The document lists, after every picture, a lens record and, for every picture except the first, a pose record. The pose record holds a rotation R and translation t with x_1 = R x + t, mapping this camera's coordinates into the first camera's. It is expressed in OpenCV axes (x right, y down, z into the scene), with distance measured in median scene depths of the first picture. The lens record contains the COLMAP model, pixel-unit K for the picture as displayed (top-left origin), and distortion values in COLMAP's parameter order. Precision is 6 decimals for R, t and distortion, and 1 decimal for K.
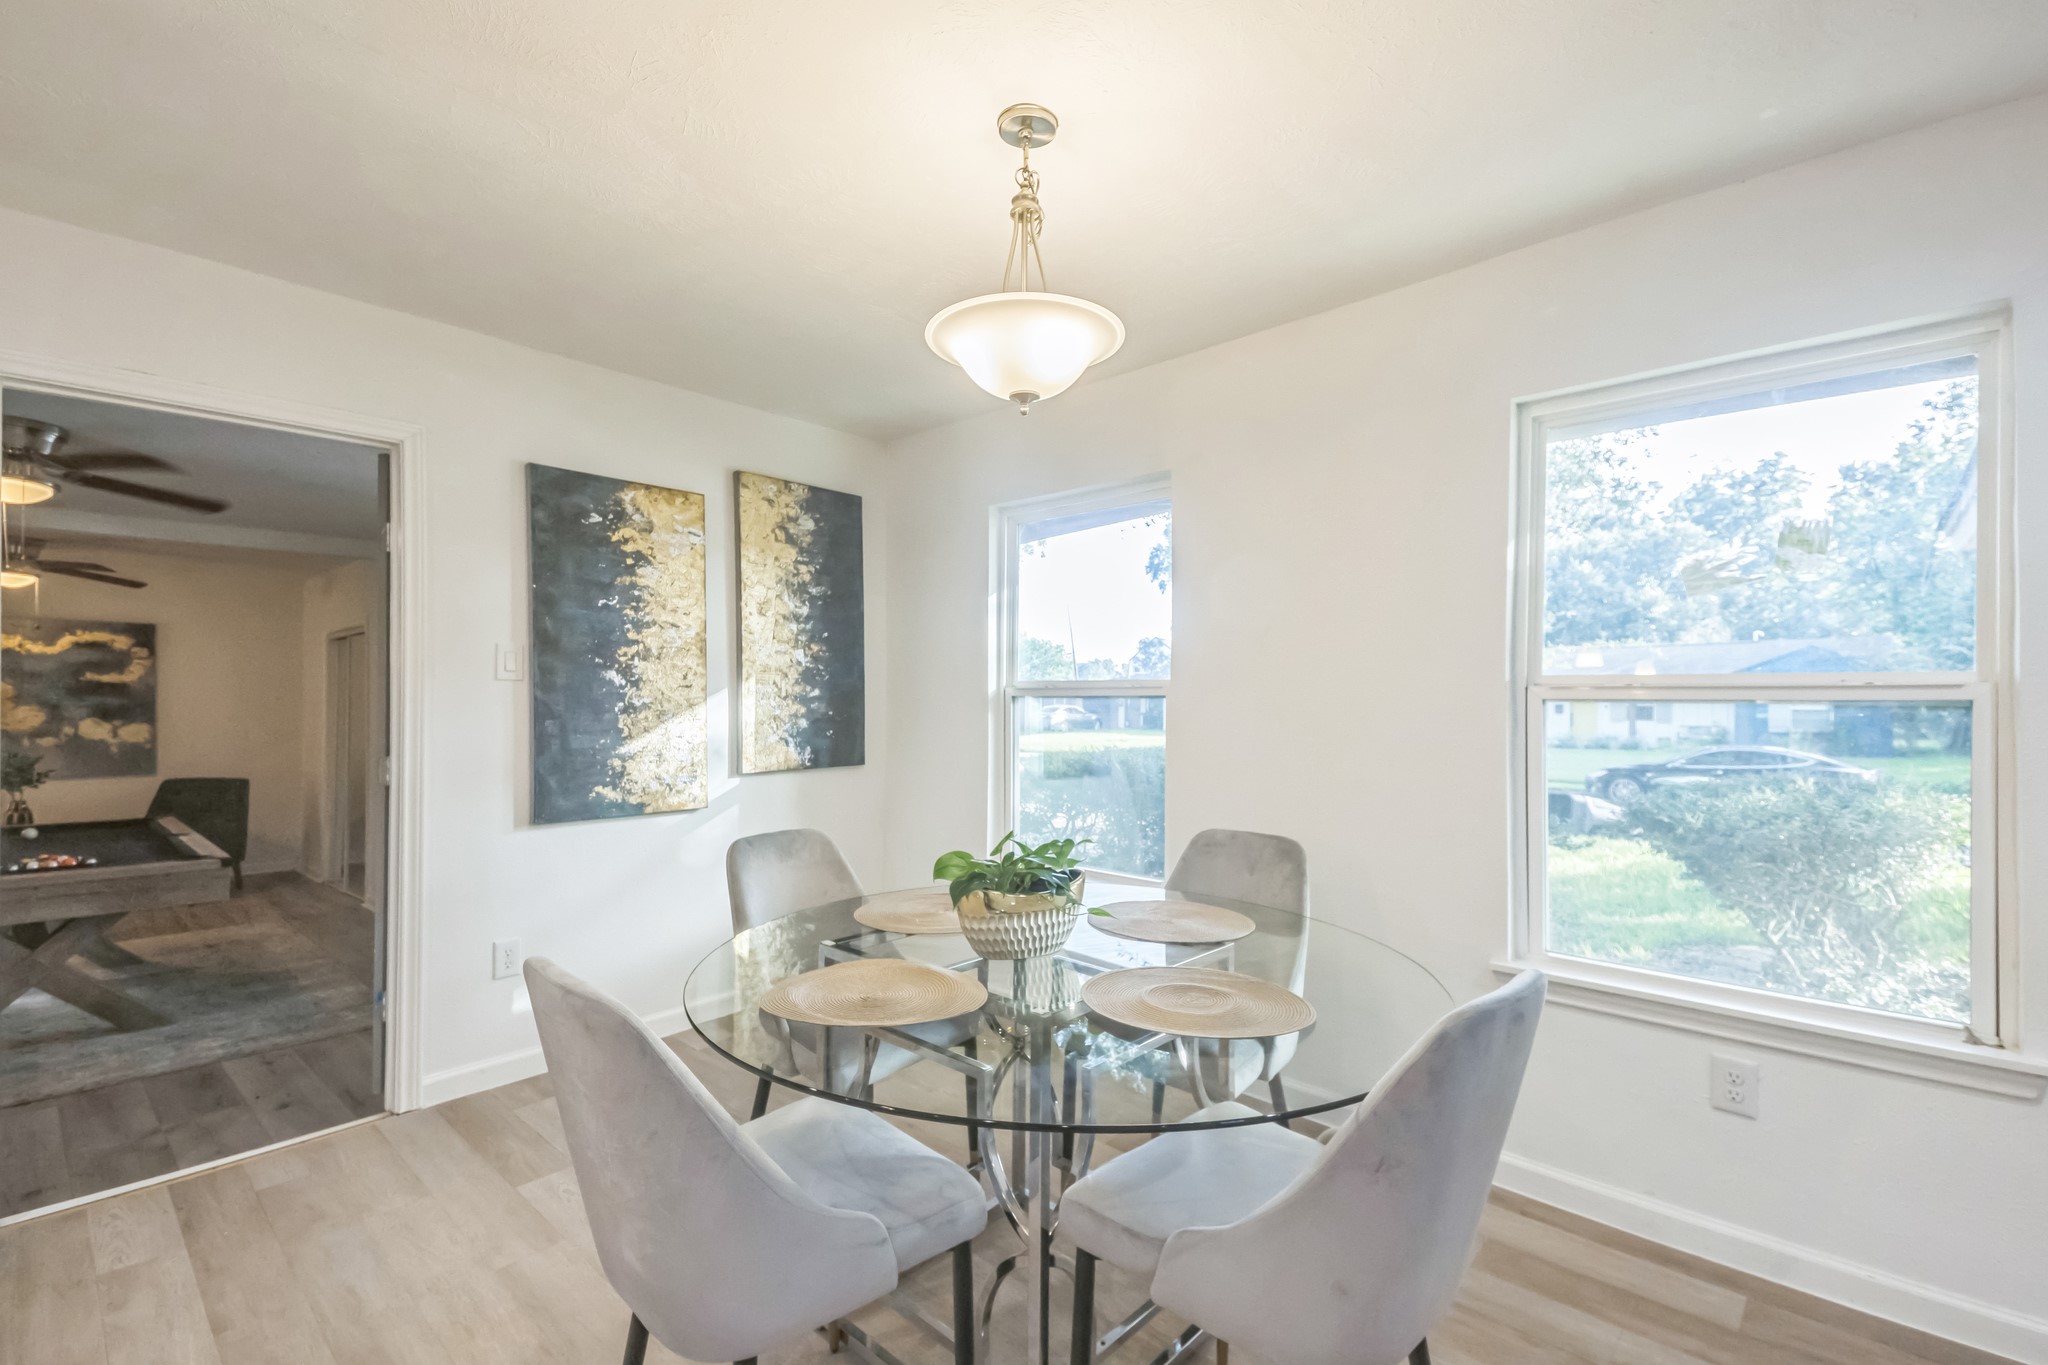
lens RADIAL K [[975.6, 0, 1028.7], [0, 975.6, 691.4], [0, 0, 1]] dist [0.003901, 0.000325]
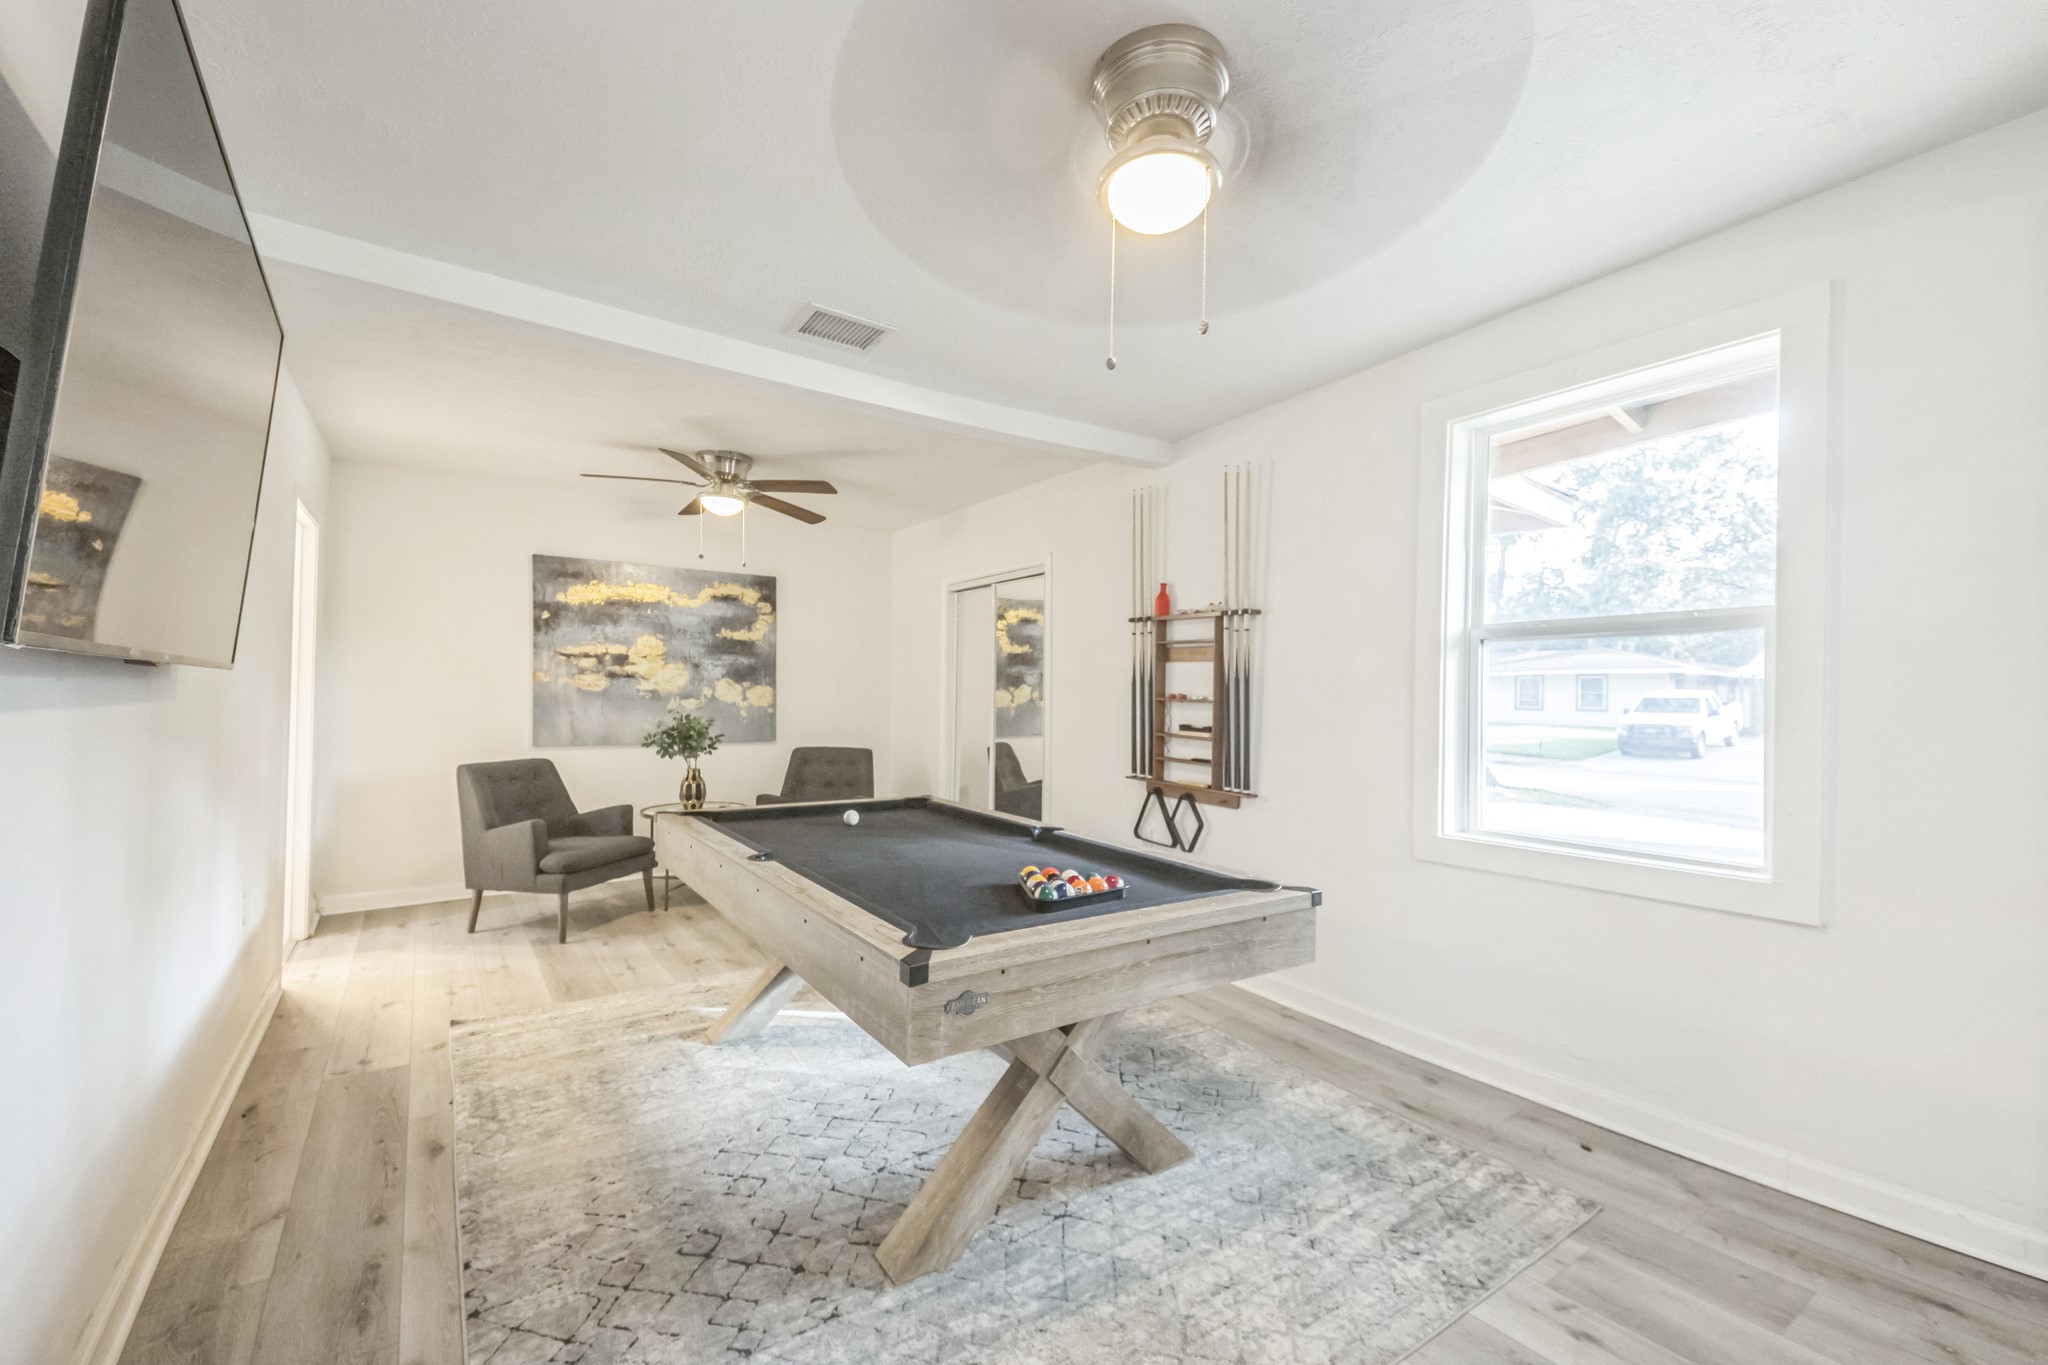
lens RADIAL K [[858.7, 0, 1020.2], [0, 858.7, 687.9], [0, 0, 1]] dist [-0.000072, -0.000001]
pose [[0.976859, 0.005885, -0.213805, -0.516684], [-0.005306, 0.999981, 0.003282, 0.031306], [0.213820, -0.002072, 0.976871, 0.276796]]
